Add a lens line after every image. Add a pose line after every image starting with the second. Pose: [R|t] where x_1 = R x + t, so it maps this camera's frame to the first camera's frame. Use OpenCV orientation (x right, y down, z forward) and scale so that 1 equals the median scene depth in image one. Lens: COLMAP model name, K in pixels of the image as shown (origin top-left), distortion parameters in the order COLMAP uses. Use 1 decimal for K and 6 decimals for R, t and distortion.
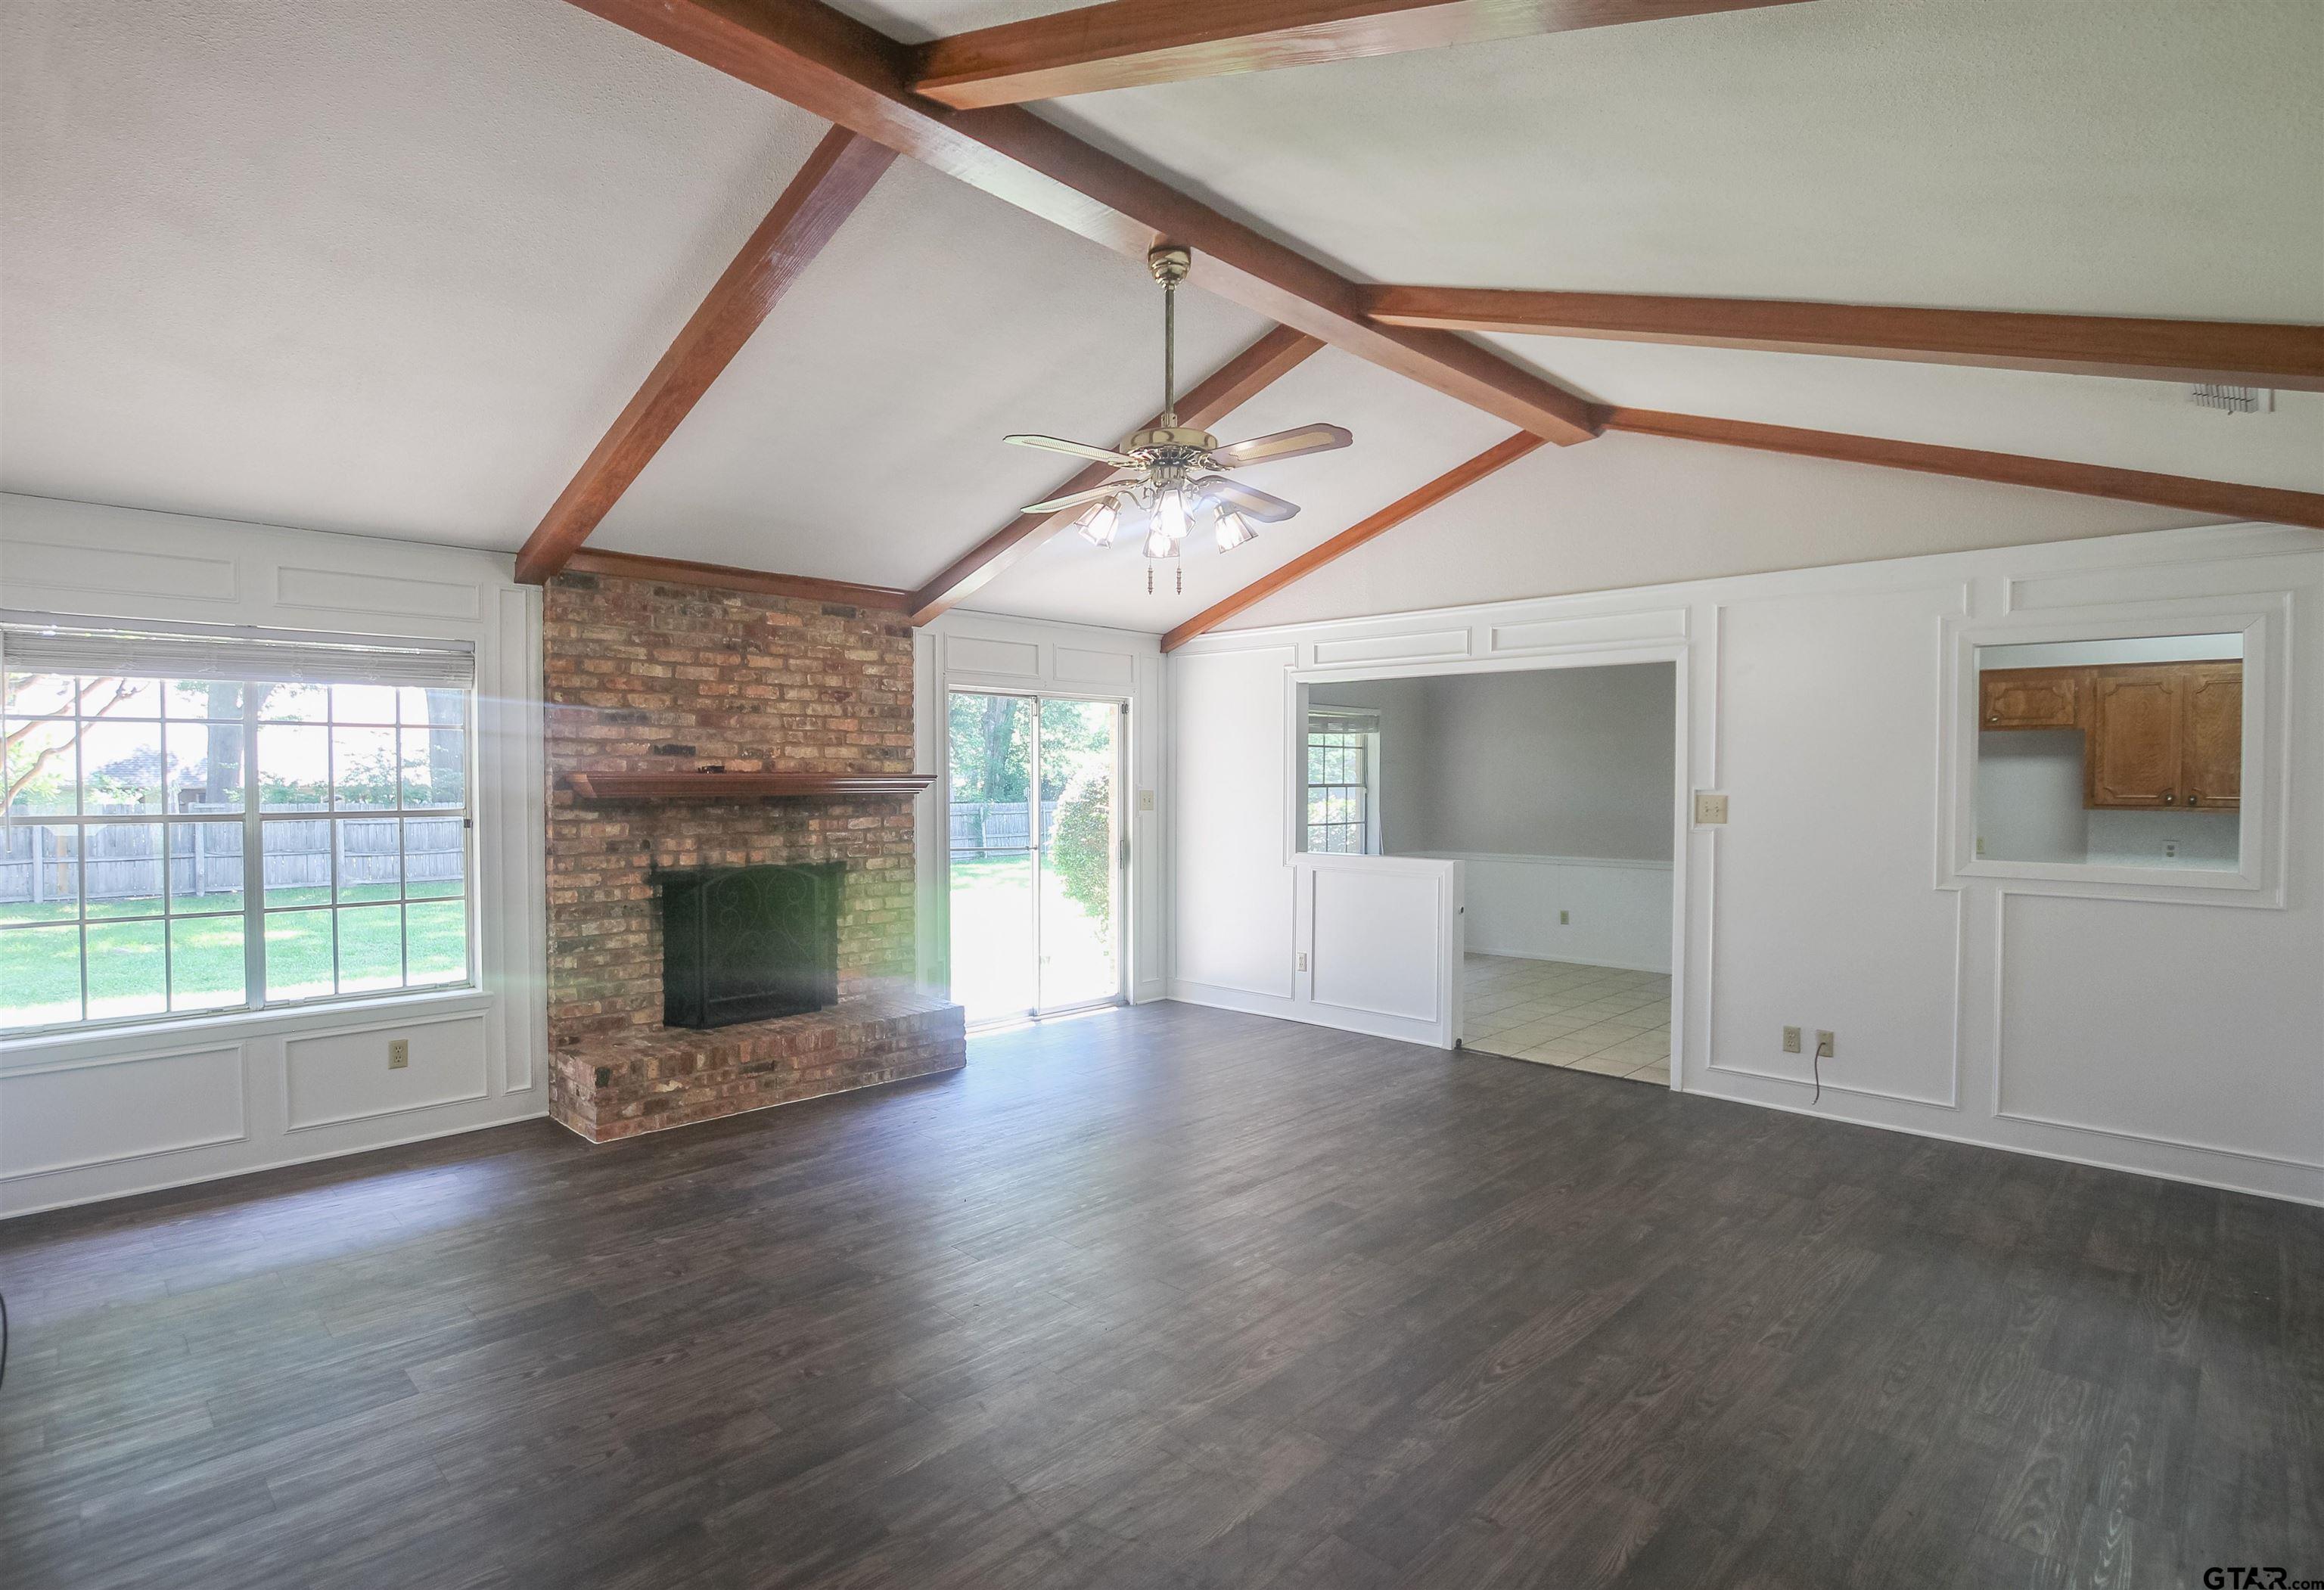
lens RADIAL K [[1150.2, 0, 1123.8], [0, 1150.2, 799.6], [0, 0, 1]] dist [-0.046805, 0.000150]
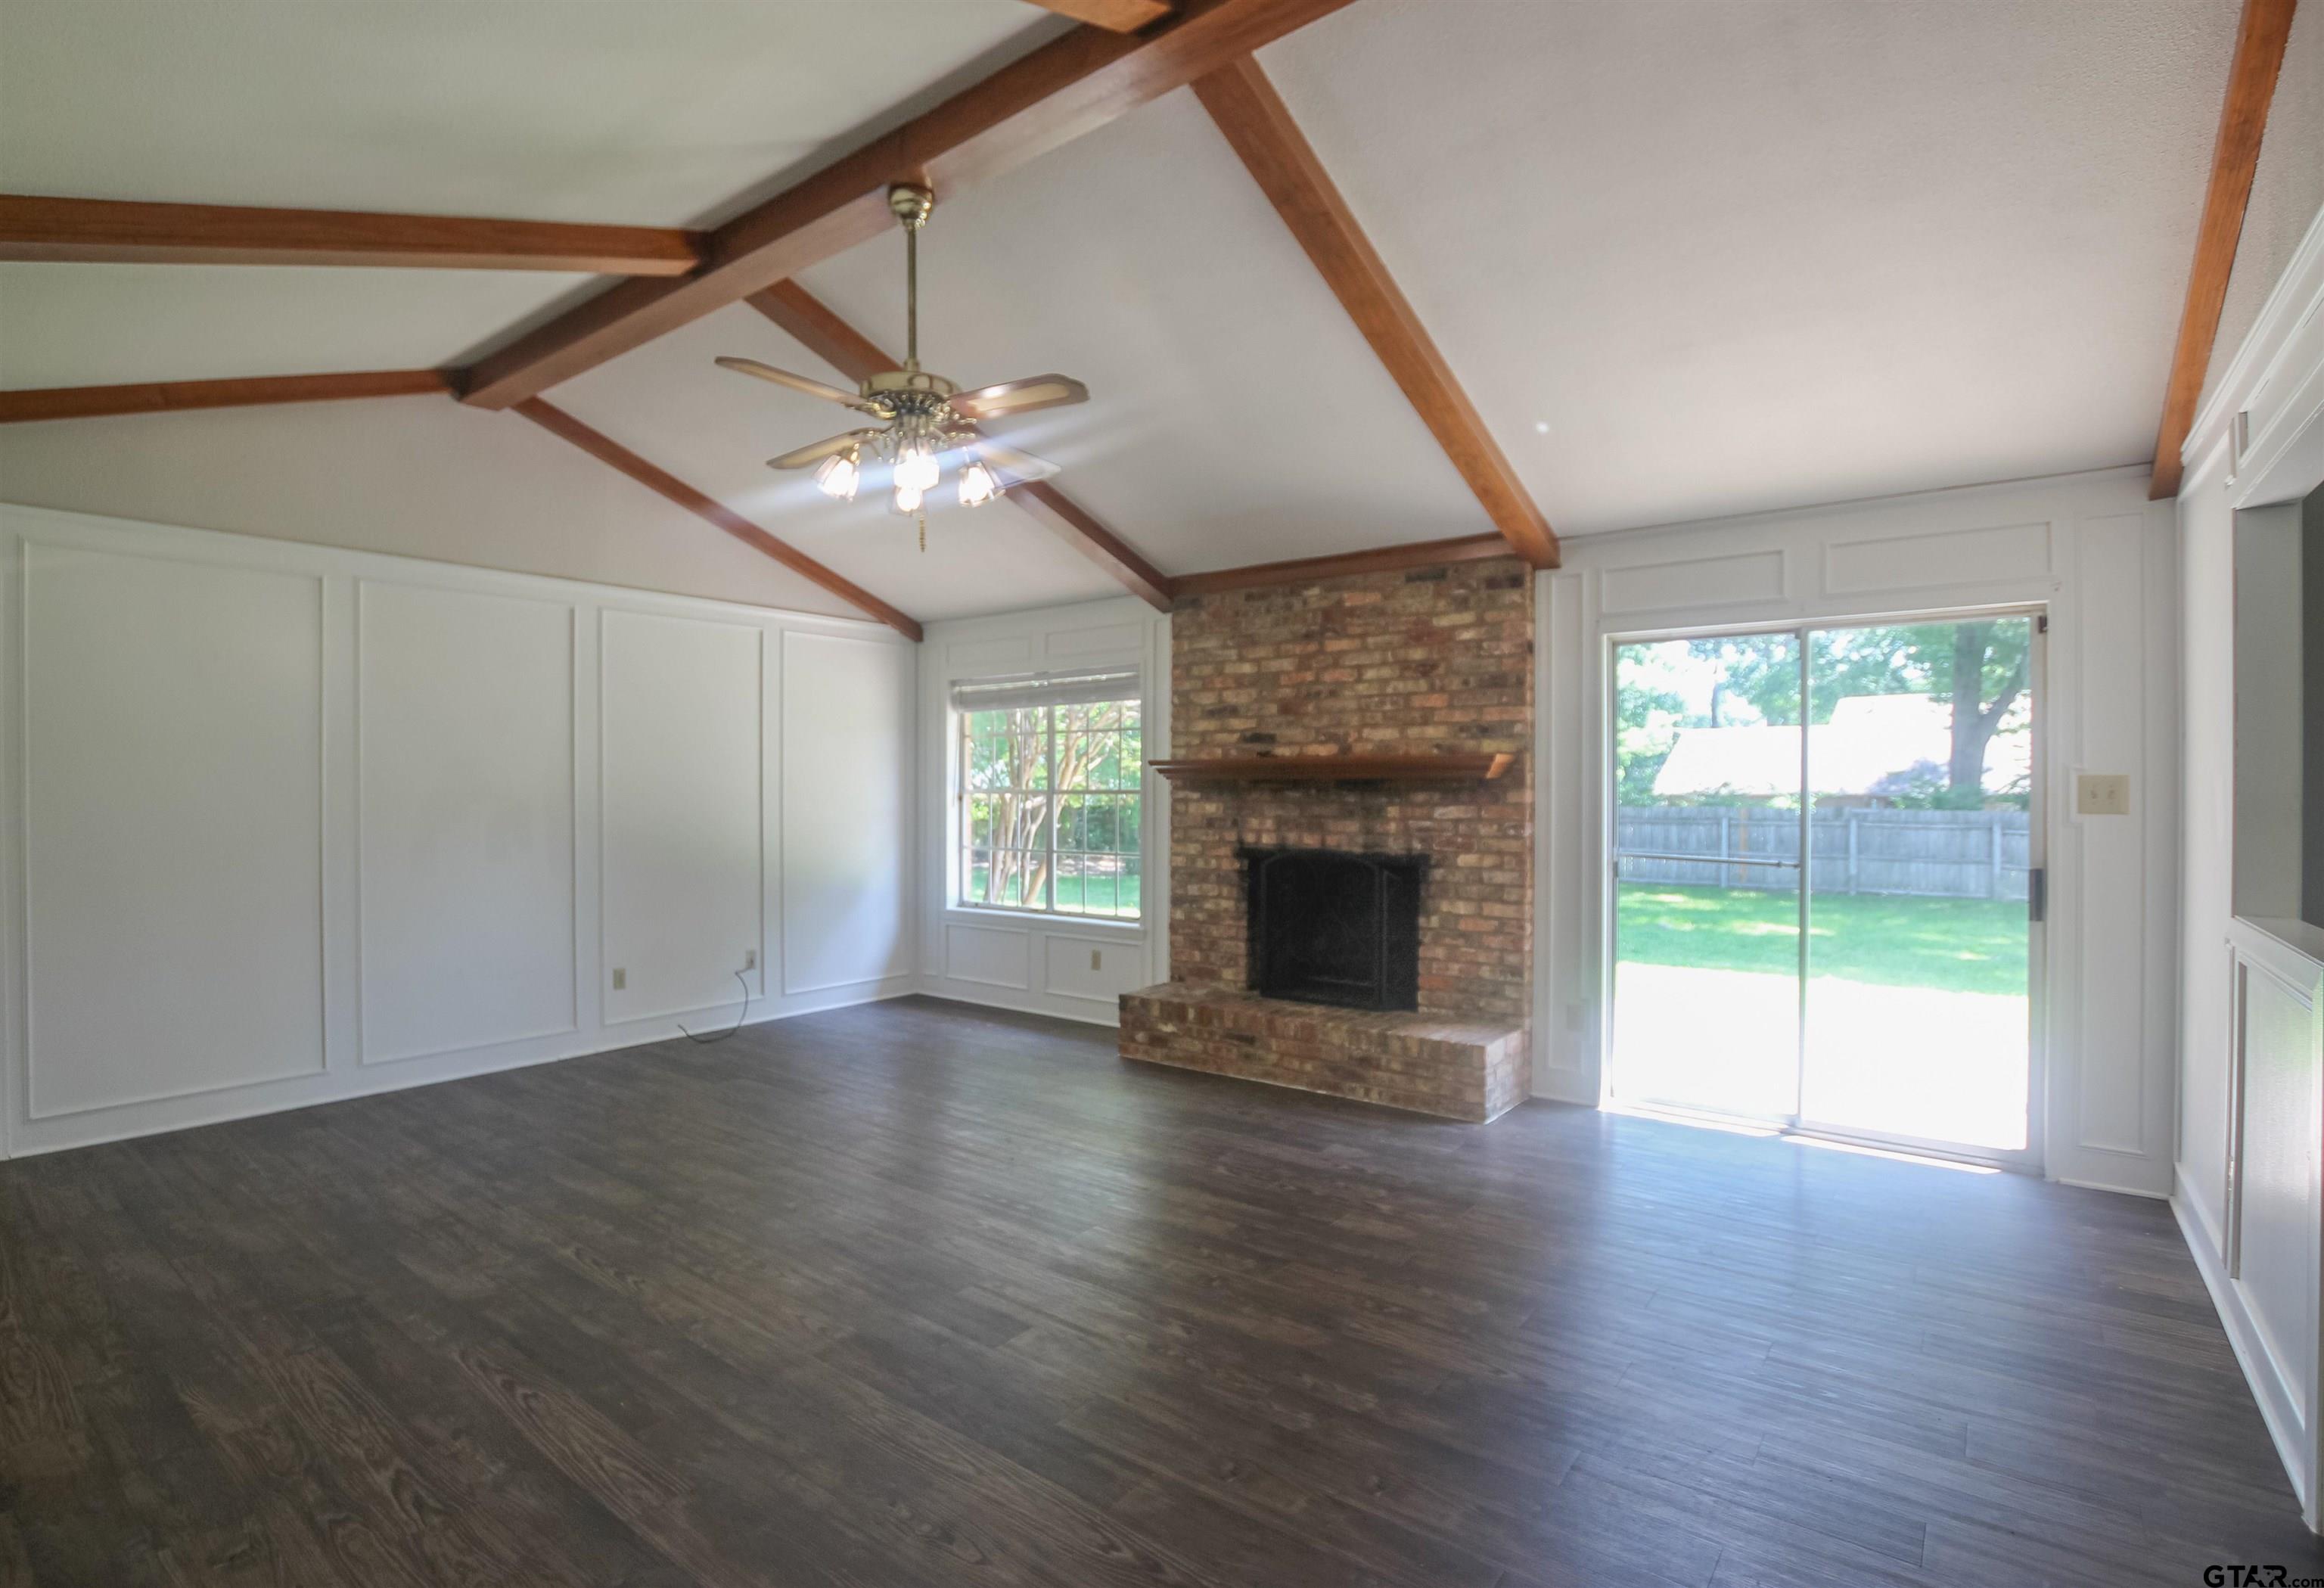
lens RADIAL K [[1150.3, 0, 1123.8], [0, 1150.3, 798.6], [0, 0, 1]] dist [-0.046805, 0.000150]
pose [[0.107756, 0.006667, -0.994155, 0.663781], [-0.019451, 0.999800, 0.004597, 0.011870], [0.993987, 0.018842, 0.107864, 0.720514]]
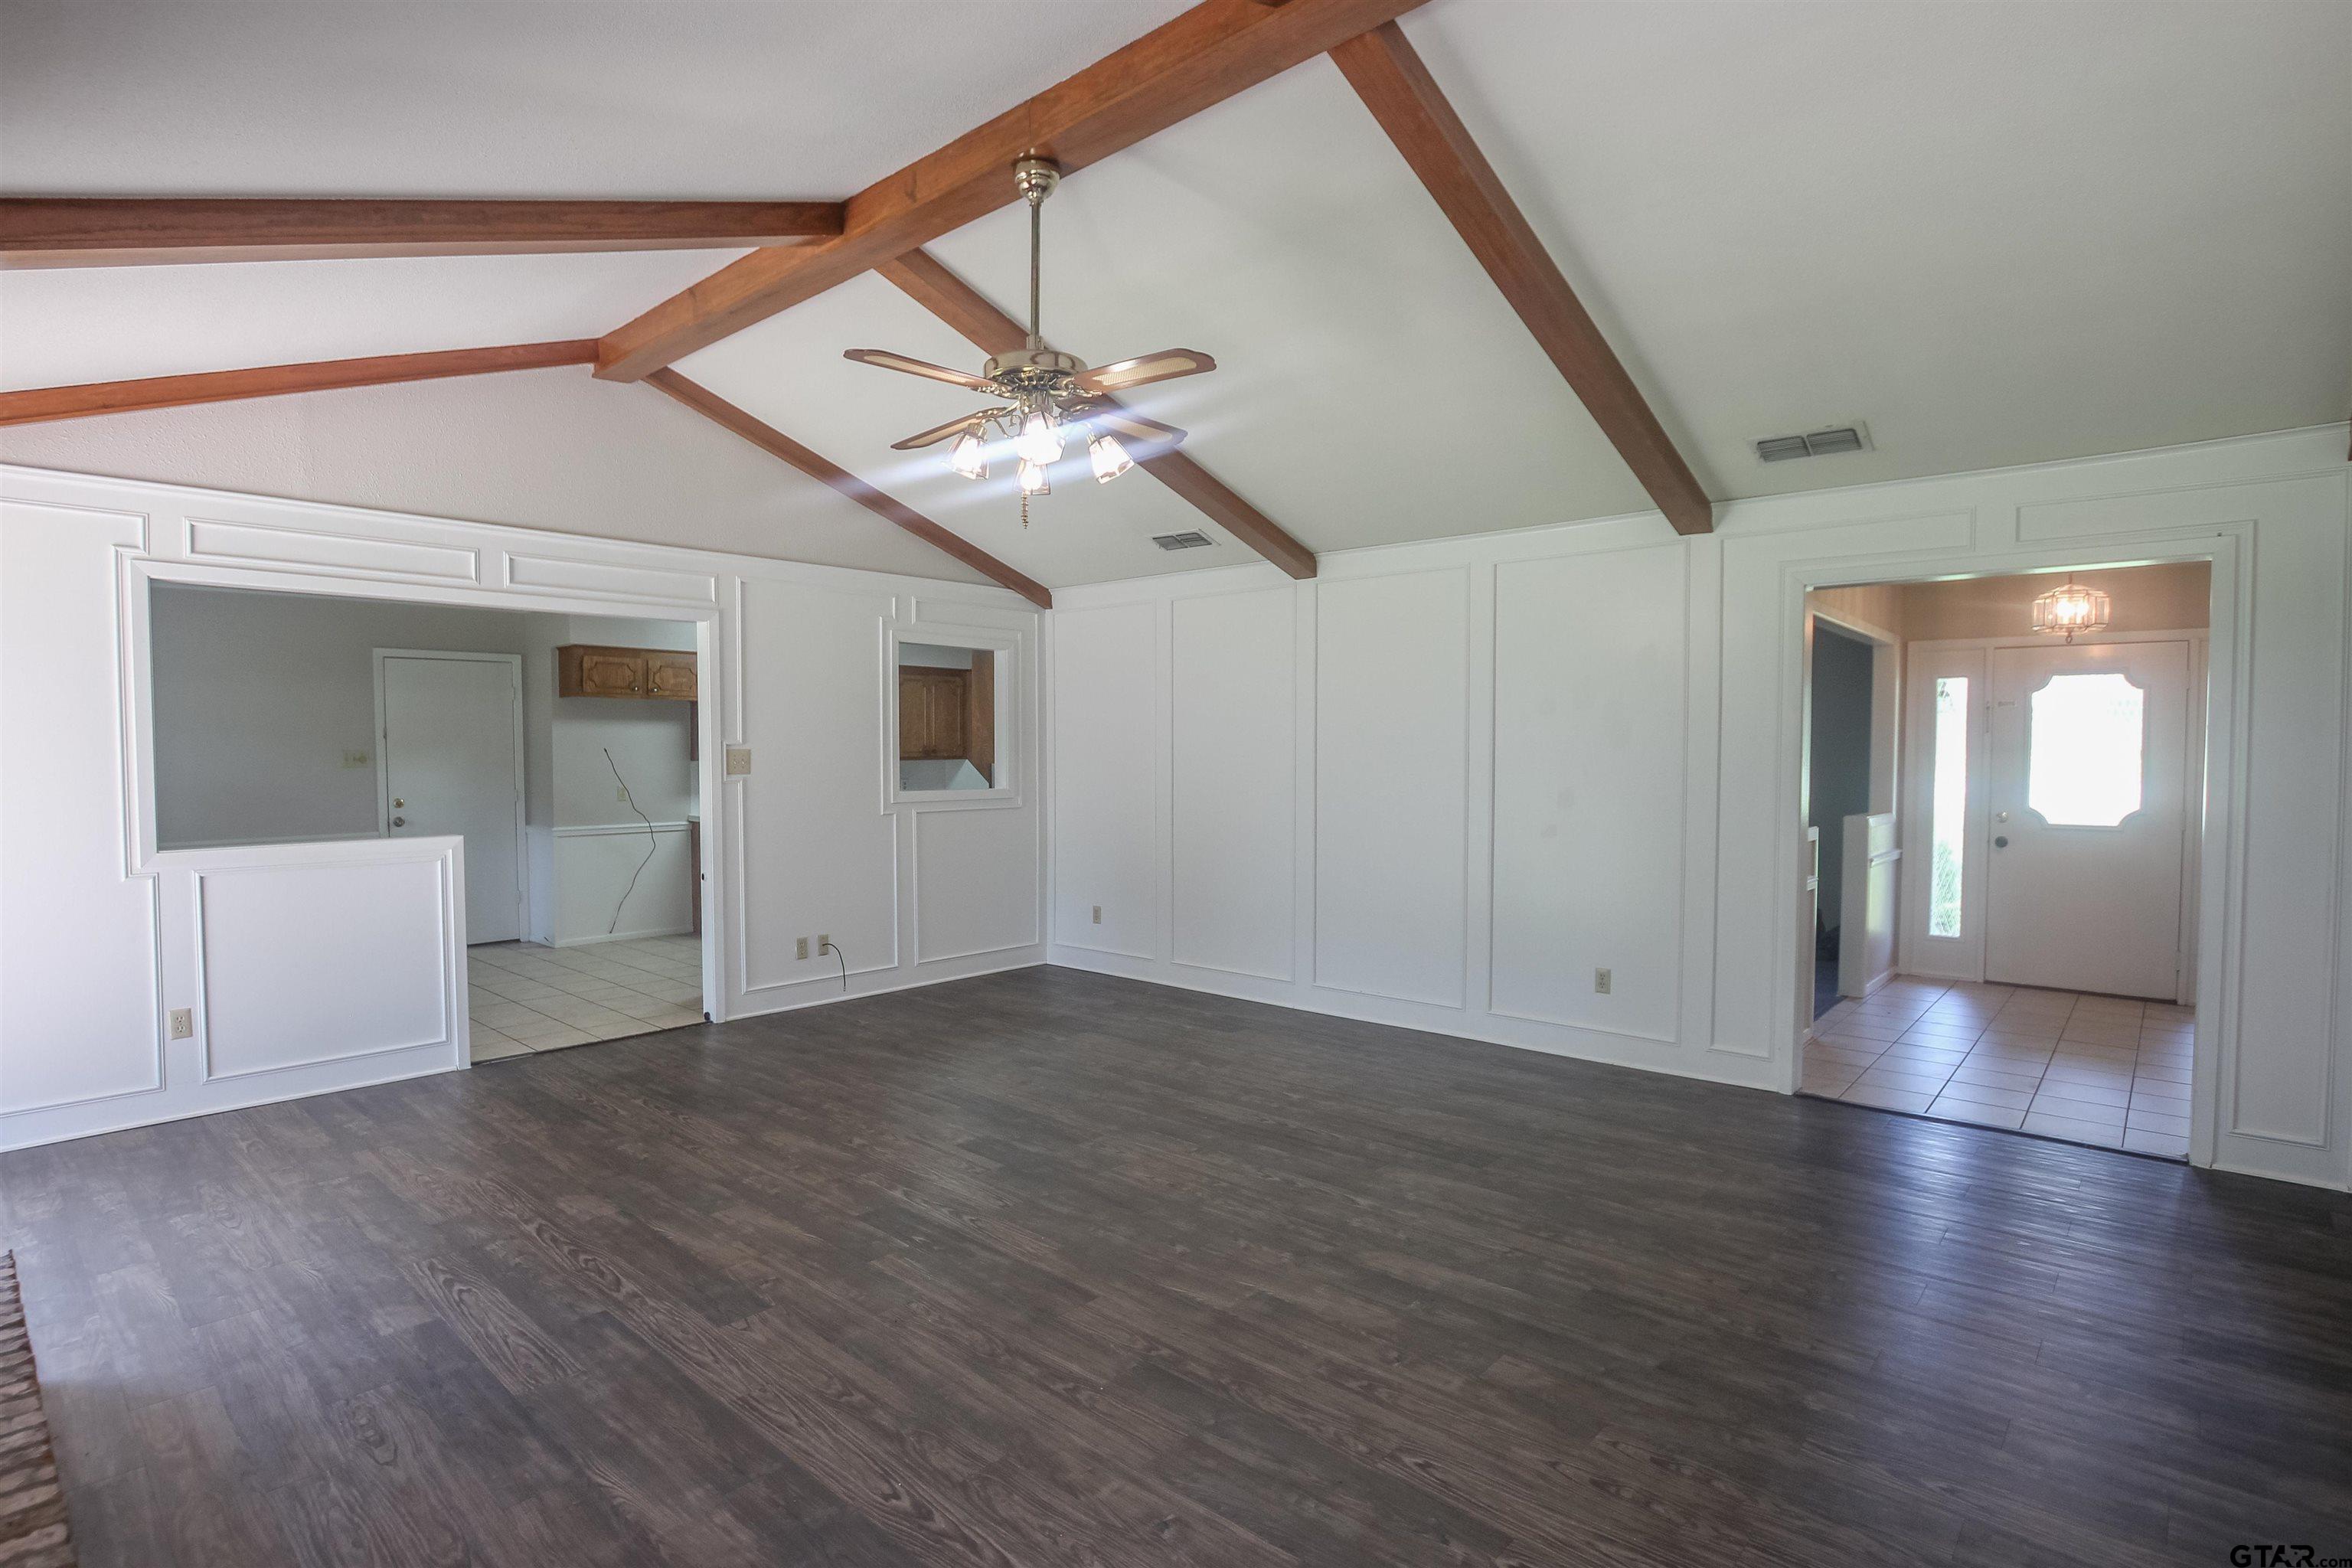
lens RADIAL K [[1126.2, 0, 1159.3], [0, 1126.2, 785.0], [0, 0, 1]] dist [-0.044906, 0.007379]
pose [[-0.034811, -0.036625, 0.998723, -0.597519], [0.021702, 0.999065, 0.037394, -0.000203], [-0.999158, 0.022976, -0.033984, 0.625395]]
